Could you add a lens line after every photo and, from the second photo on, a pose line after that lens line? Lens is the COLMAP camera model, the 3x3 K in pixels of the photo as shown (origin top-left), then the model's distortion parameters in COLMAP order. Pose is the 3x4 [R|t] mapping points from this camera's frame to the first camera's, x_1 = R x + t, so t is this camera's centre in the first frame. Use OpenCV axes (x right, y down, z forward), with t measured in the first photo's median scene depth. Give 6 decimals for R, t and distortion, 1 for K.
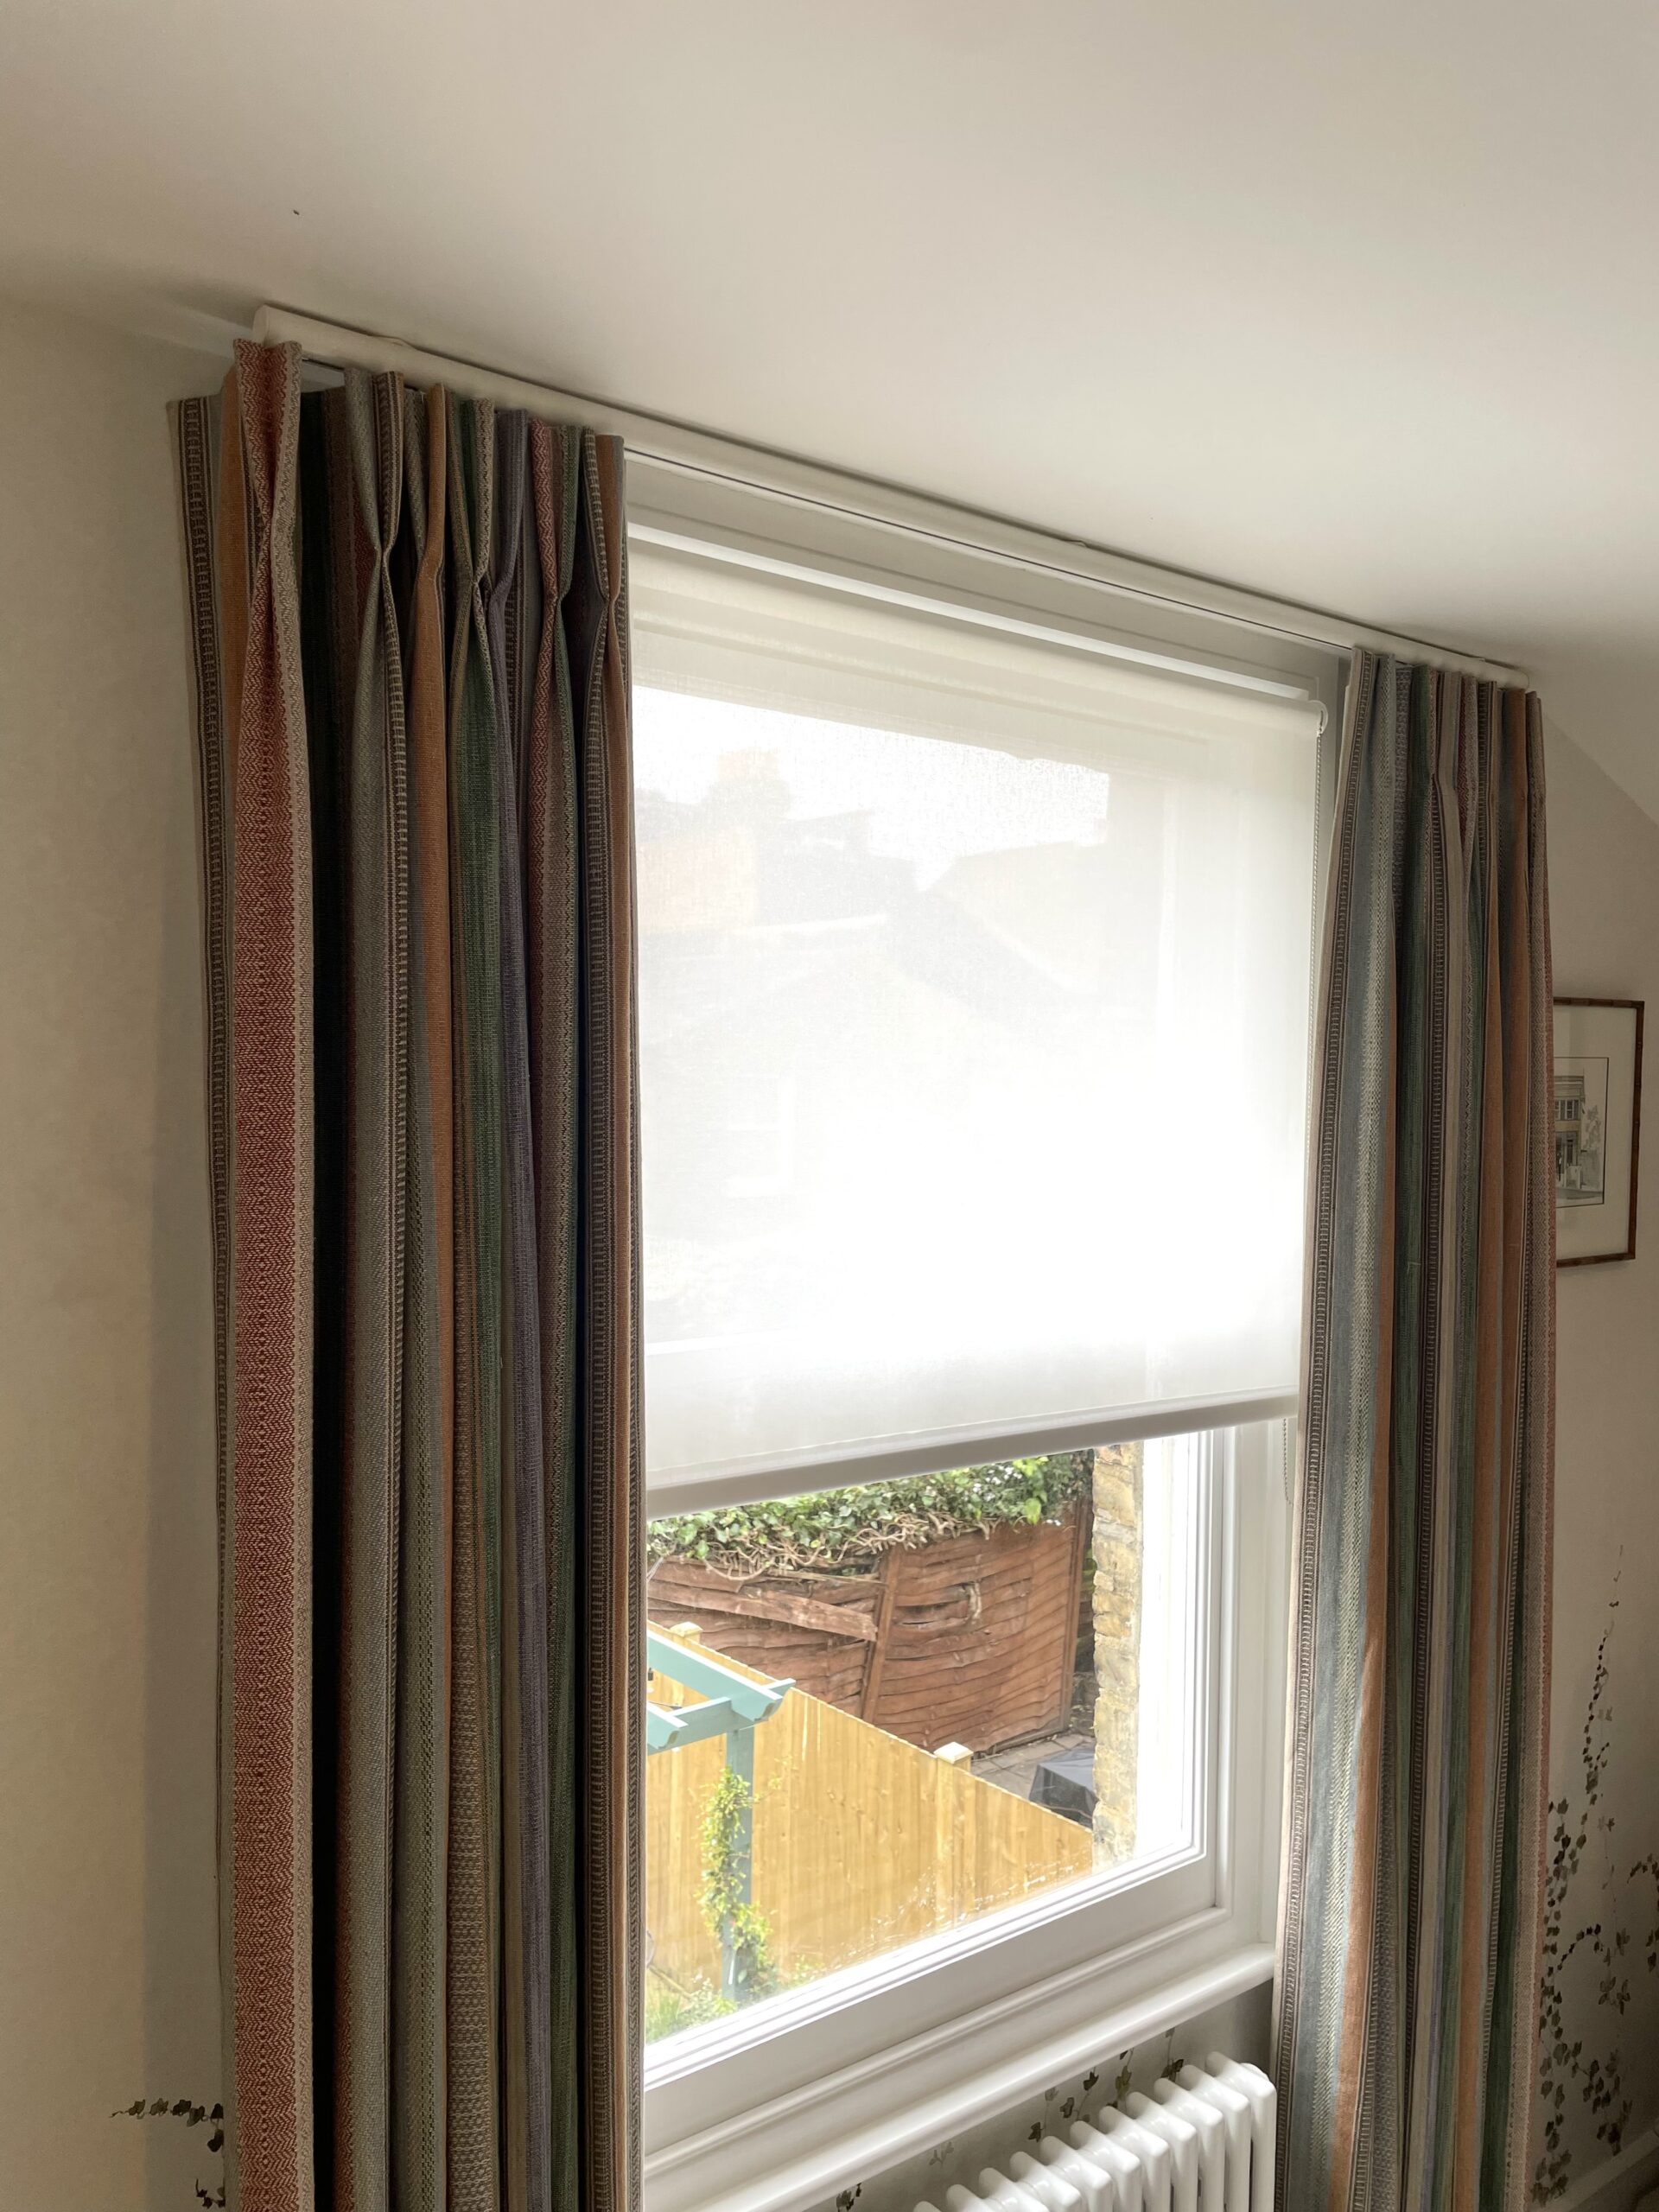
lens RADIAL K [[1689.7, 0, 820.7], [0, 1689.7, 1093.7], [0, 0, 1]] dist [0.085520, -0.117614]
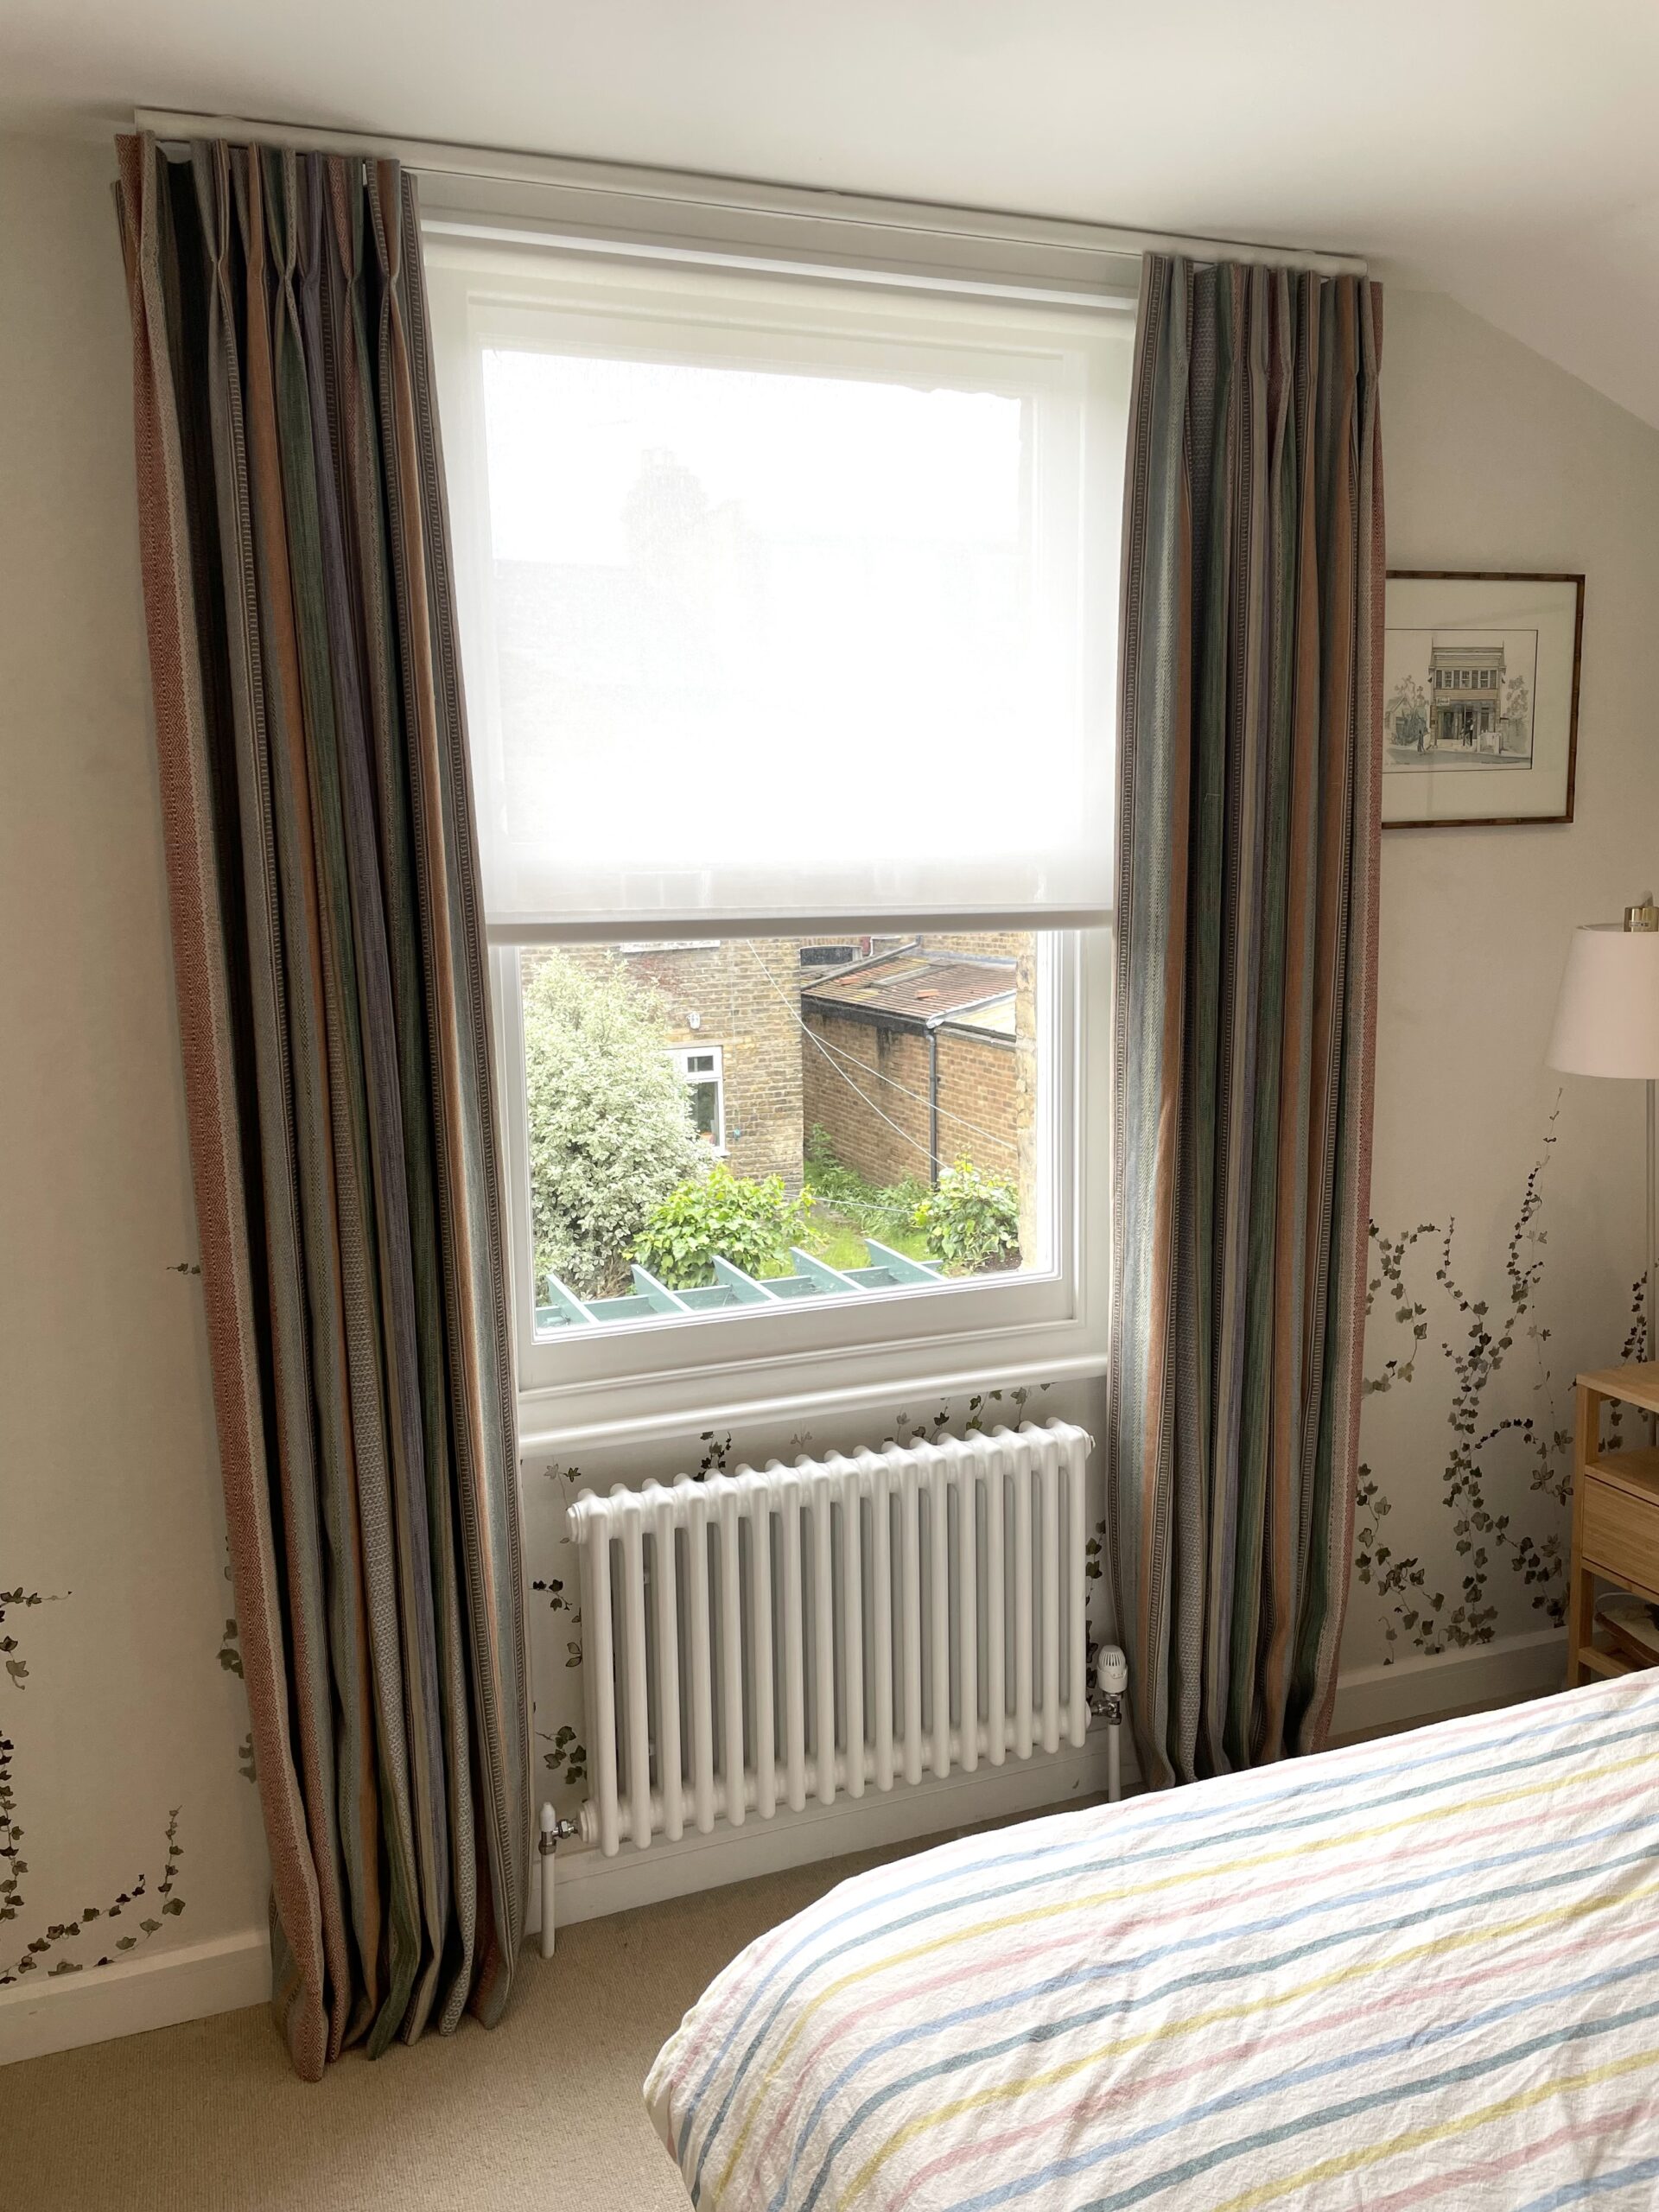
lens RADIAL K [[1689.7, 0, 820.7], [0, 1689.7, 1093.7], [0, 0, 1]] dist [0.085520, -0.117614]
pose [[0.952577, 0.007893, -0.304196, 0.447827], [0.029722, 0.992471, 0.118823, 0.157259], [0.302843, -0.122229, 0.945170, -0.235181]]
